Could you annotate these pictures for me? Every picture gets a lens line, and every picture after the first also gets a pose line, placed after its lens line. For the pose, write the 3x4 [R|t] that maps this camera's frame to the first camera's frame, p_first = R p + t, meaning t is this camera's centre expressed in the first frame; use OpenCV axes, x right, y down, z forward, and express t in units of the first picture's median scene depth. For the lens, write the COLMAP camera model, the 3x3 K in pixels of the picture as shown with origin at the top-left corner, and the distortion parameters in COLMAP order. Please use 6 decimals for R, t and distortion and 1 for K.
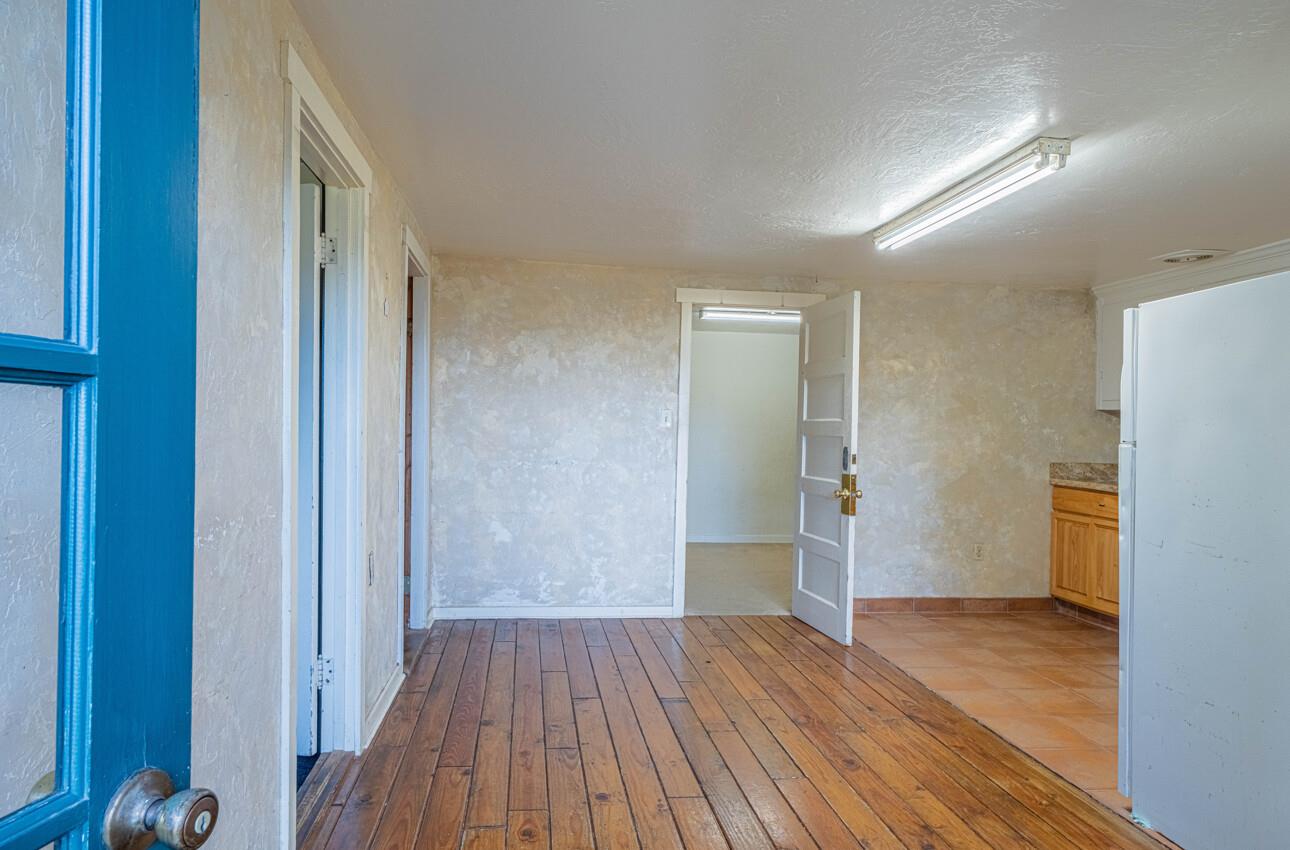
lens RADIAL K [[814.5, 0, 644.5], [0, 814.5, 461.1], [0, 0, 1]] dist [0.000729, 0.020927]
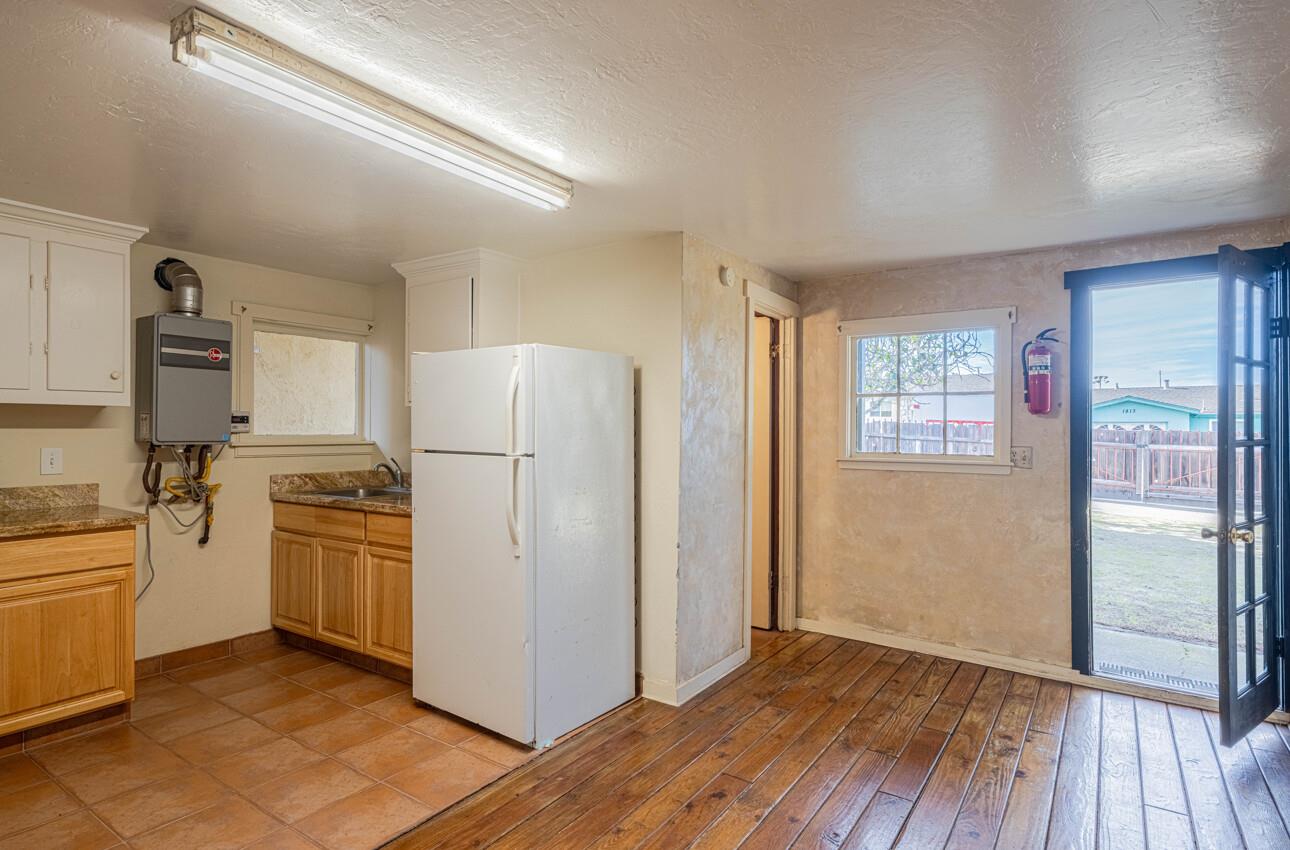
lens RADIAL K [[675.7, 0, 643.0], [0, 675.7, 418.8], [0, 0, 1]] dist [0.002523, 0.000524]
pose [[-0.733341, -0.004689, 0.679845, -0.193784], [0.015803, 0.999588, 0.023941, -0.082396], [-0.679678, 0.028301, -0.732965, 1.439314]]
